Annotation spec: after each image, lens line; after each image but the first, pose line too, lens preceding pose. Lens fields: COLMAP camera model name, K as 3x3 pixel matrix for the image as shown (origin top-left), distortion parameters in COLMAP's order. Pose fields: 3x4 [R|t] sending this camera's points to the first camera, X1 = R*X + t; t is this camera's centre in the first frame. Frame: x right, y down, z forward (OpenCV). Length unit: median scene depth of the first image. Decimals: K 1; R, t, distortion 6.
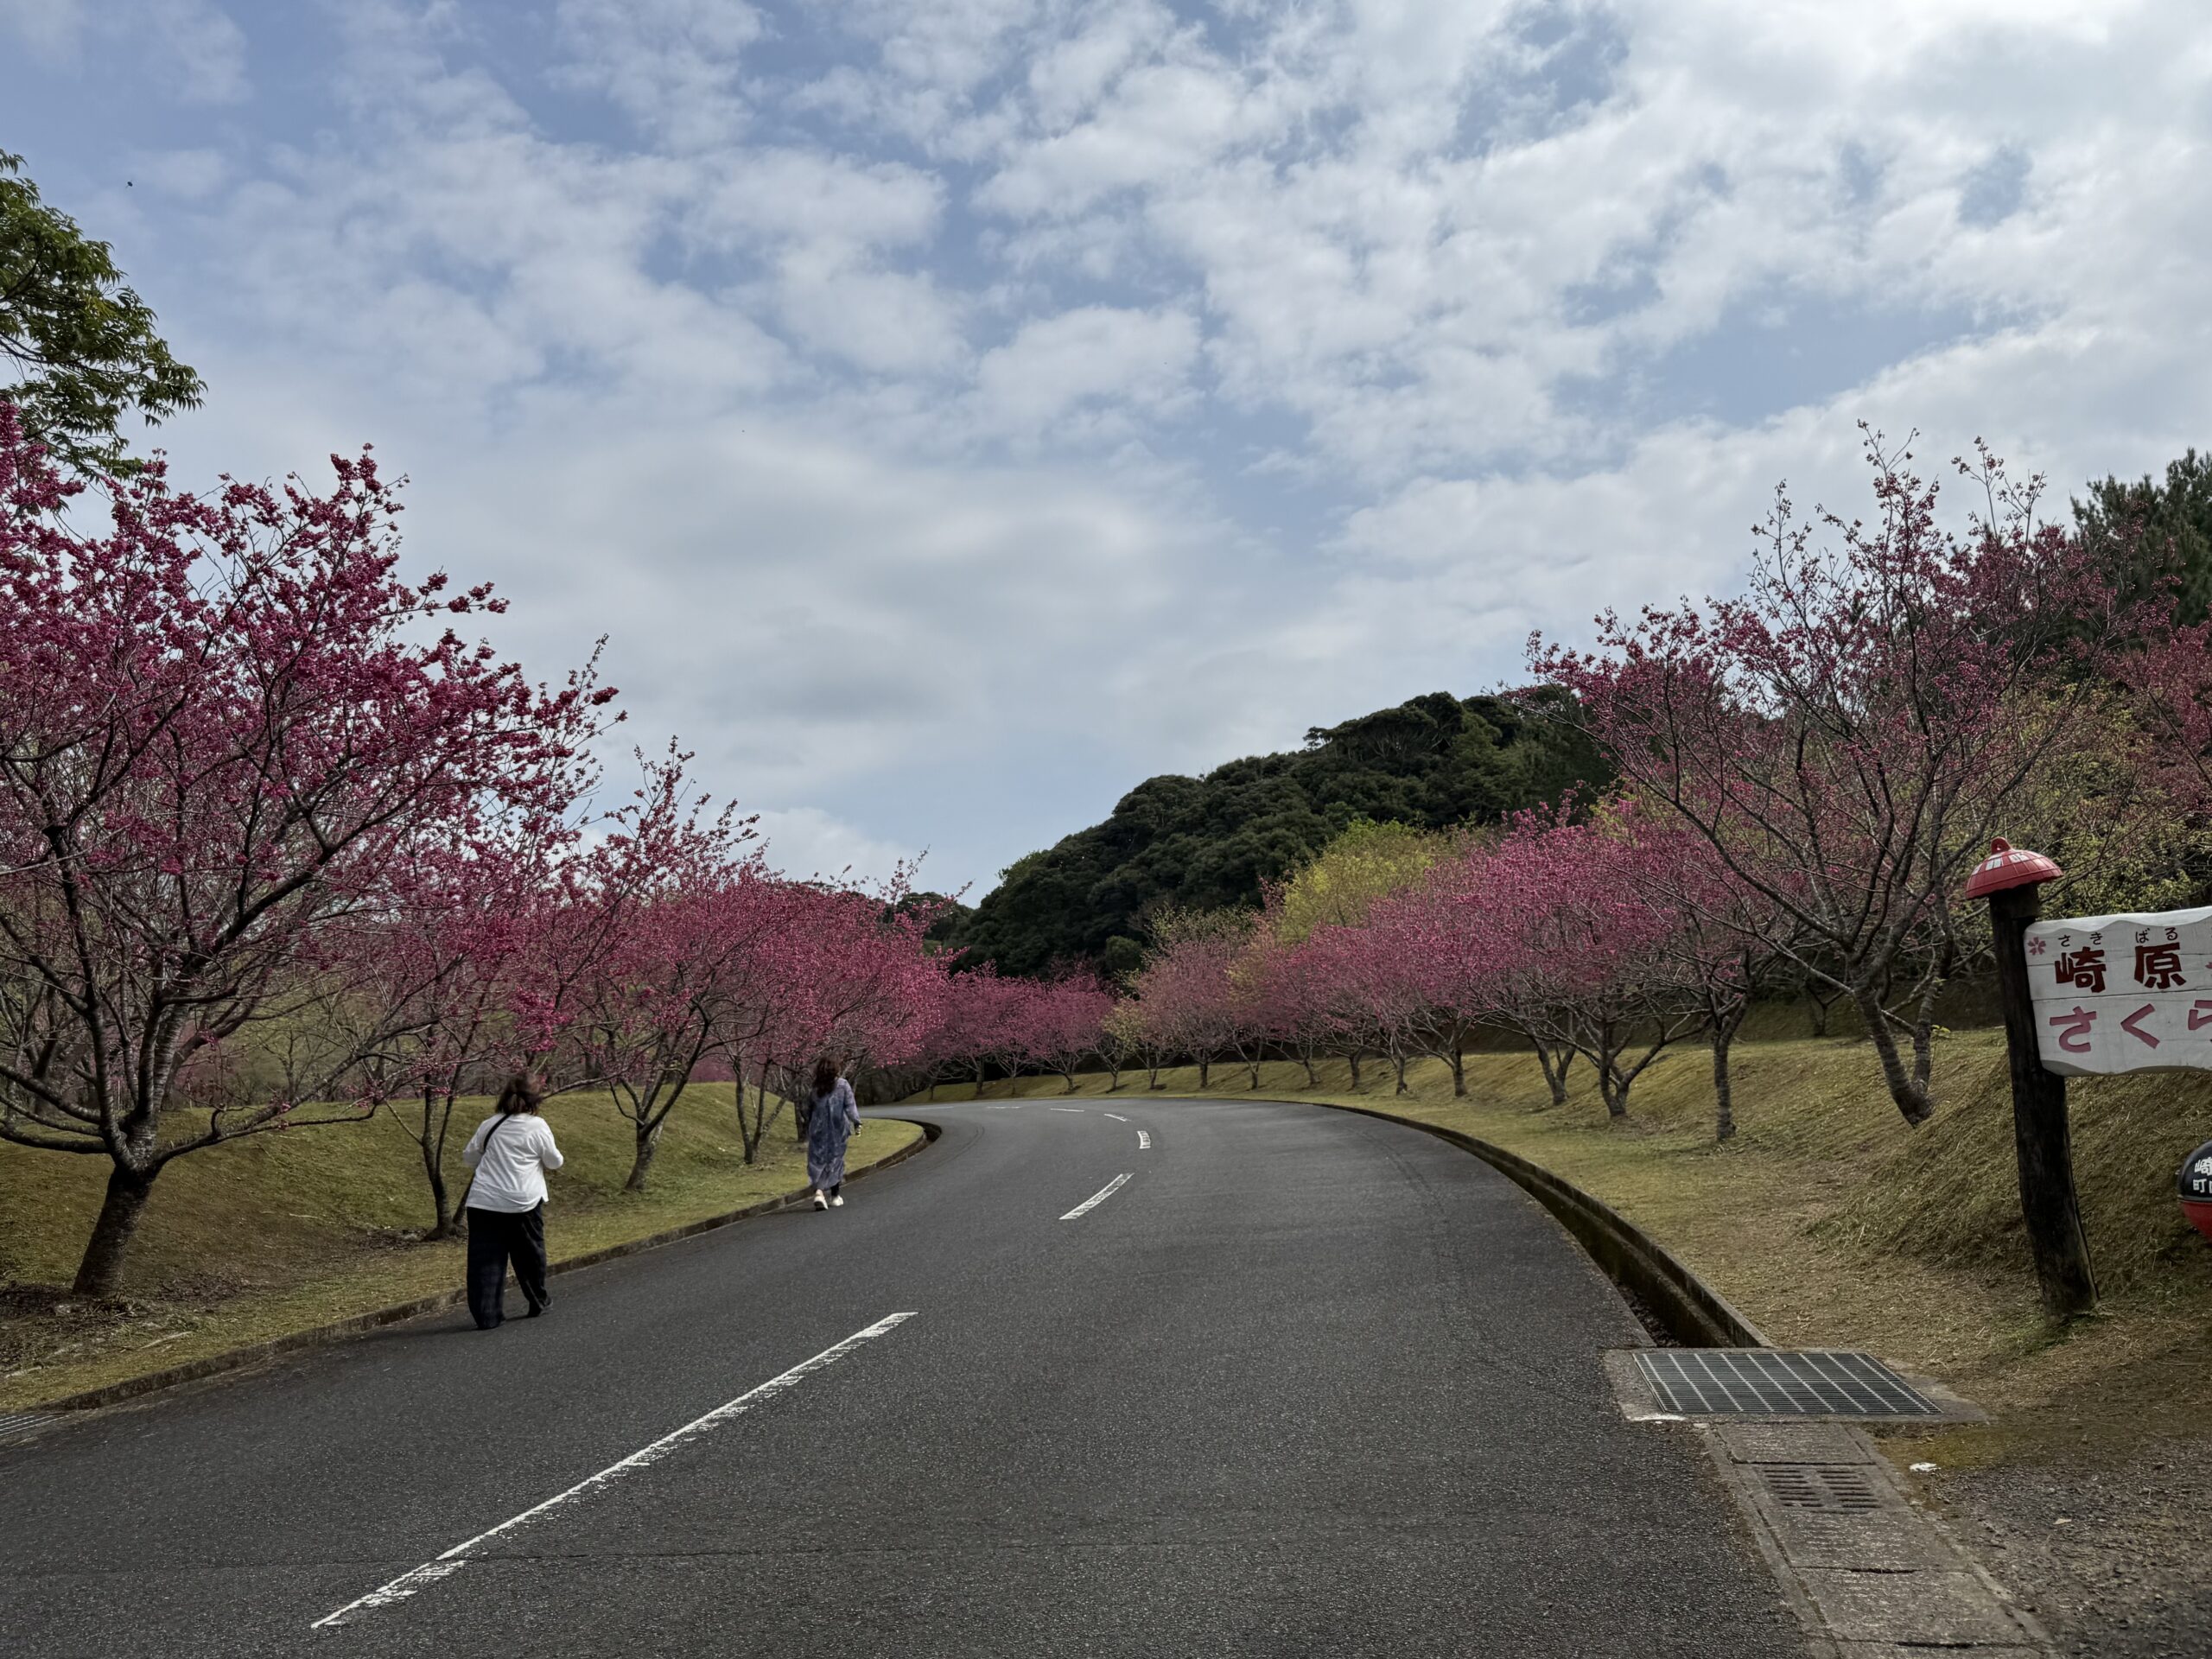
lens RADIAL K [[1667.2, 0, 1106.0], [0, 1667.2, 829.5], [0, 0, 1]] dist [0.001224, 0.000049]
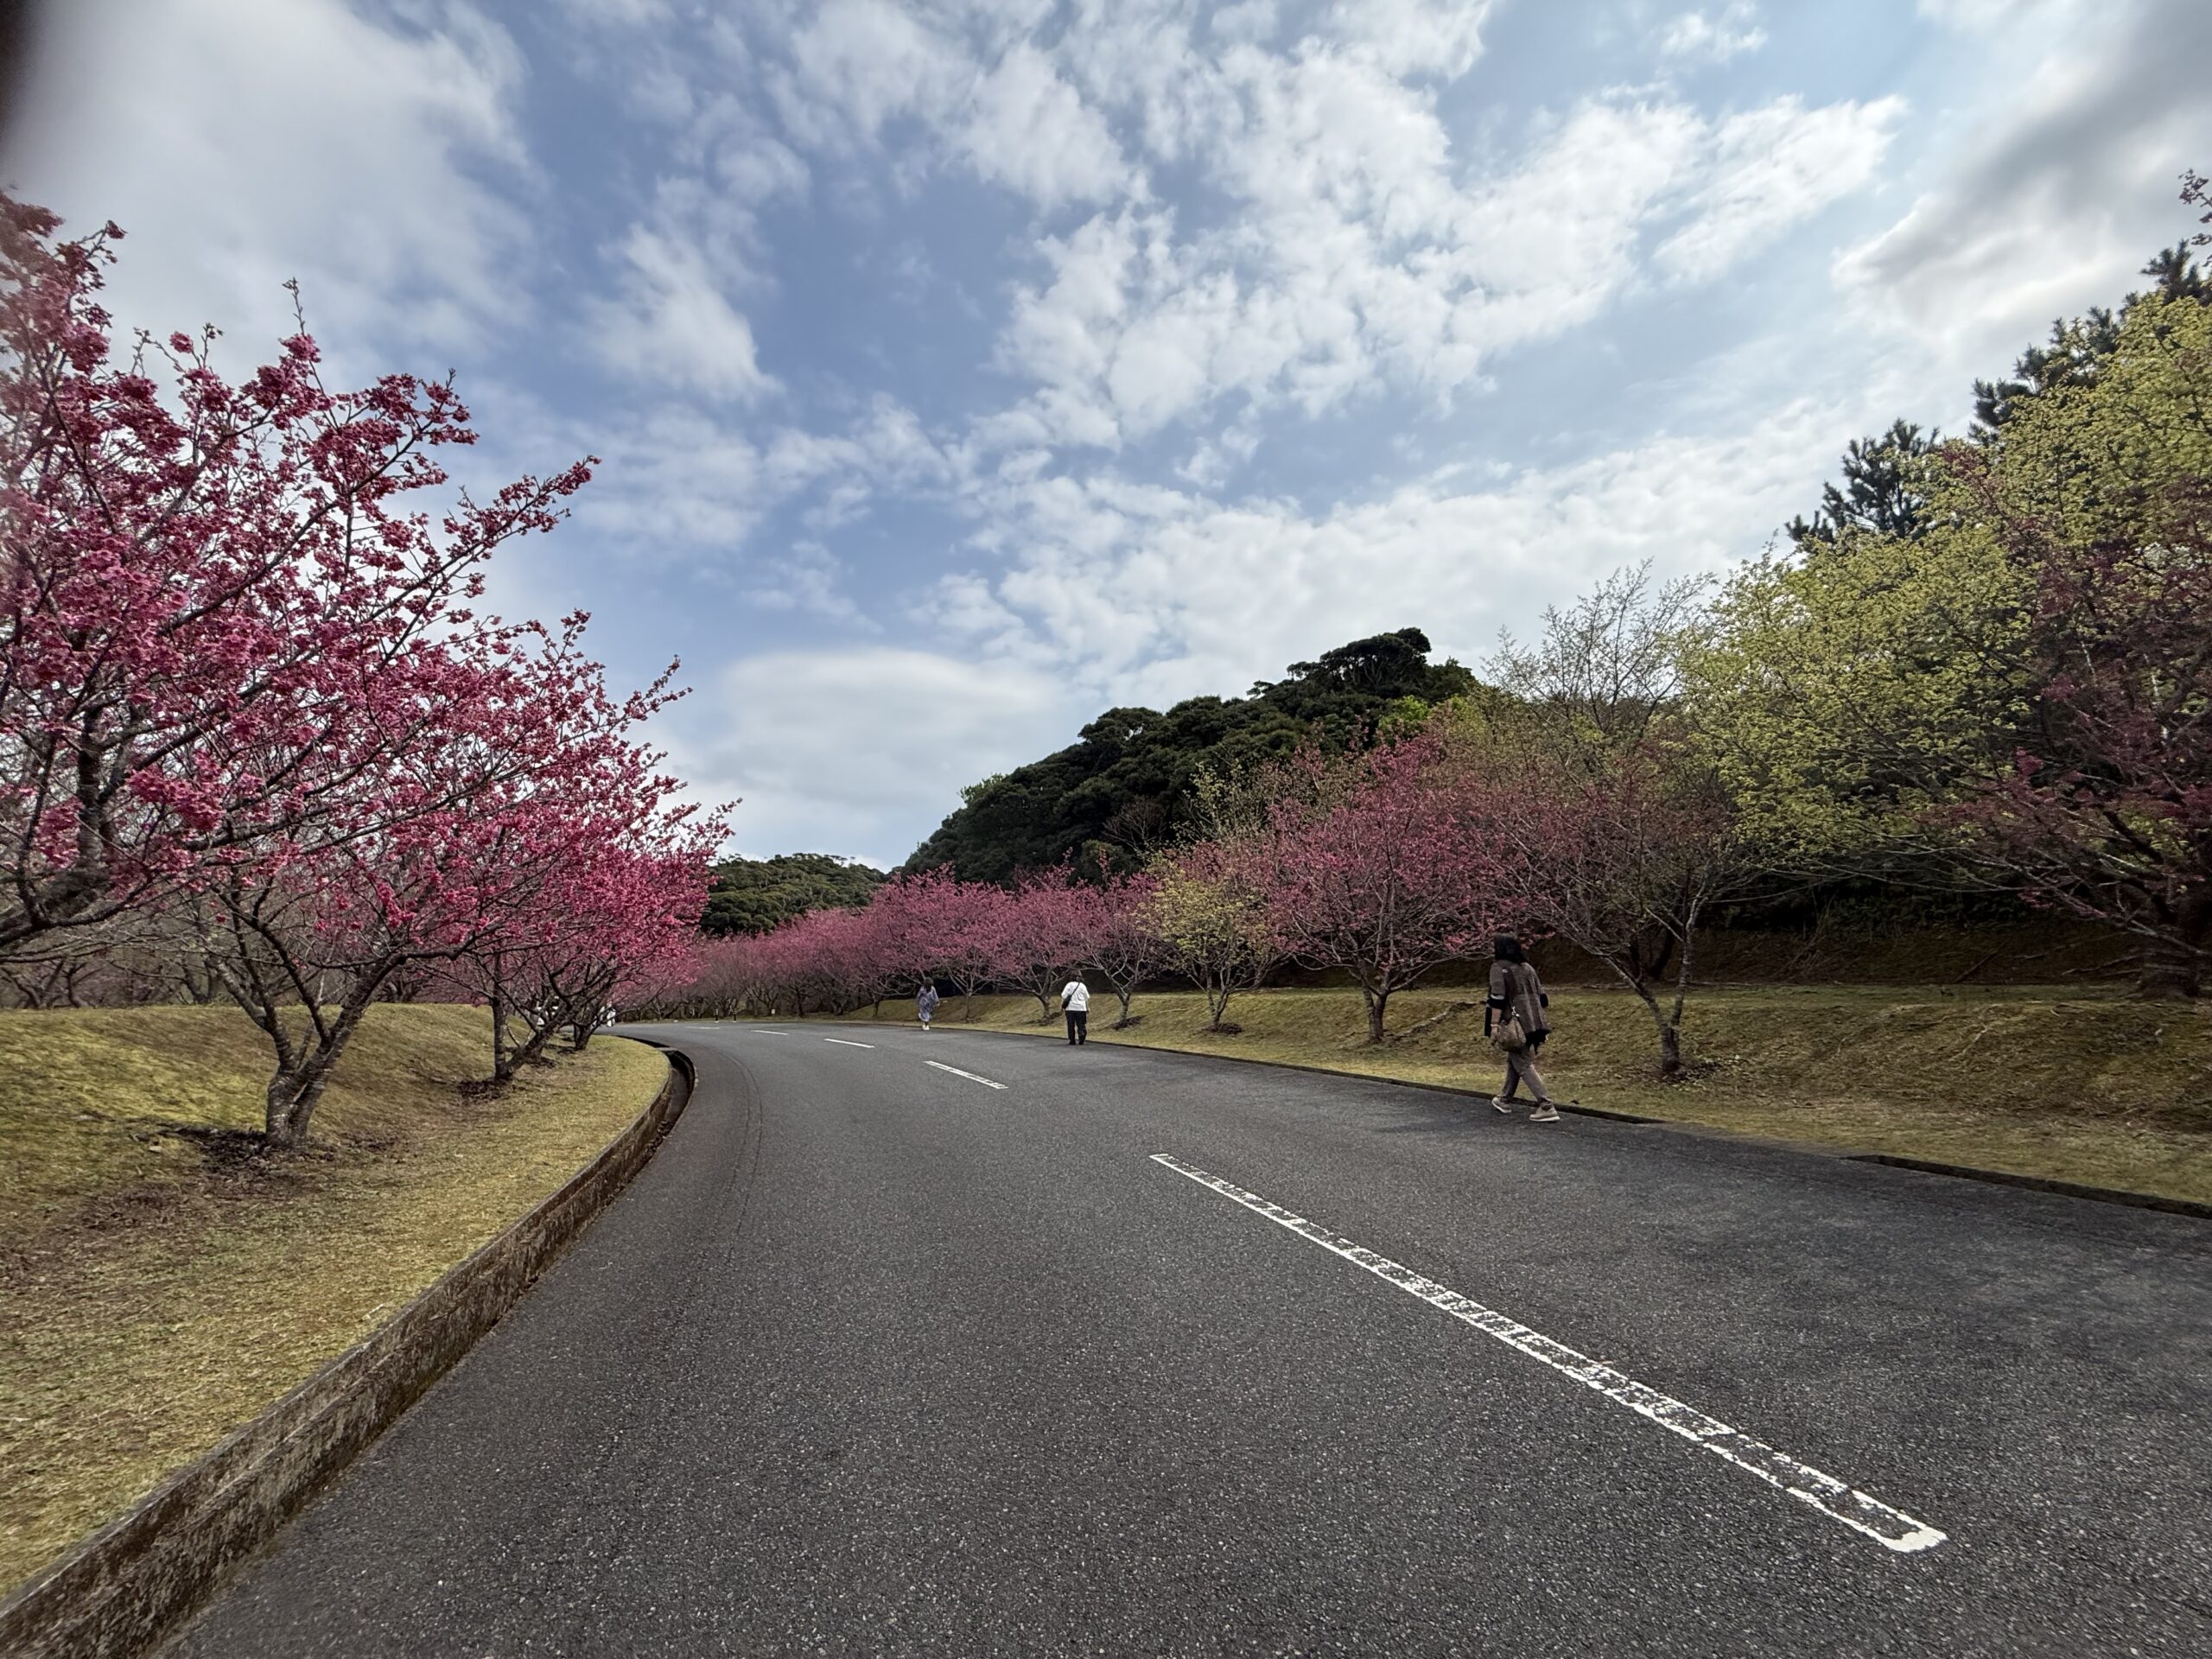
lens RADIAL K [[895.4, 0, 1106.0], [0, 895.4, 829.5], [0, 0, 1]] dist [-0.000238, -0.000003]
pose [[0.994012, 0.049577, 0.097380, -0.032573], [-0.045995, 0.998192, -0.038691, 0.073307], [-0.099122, 0.033981, 0.994495, 0.502502]]
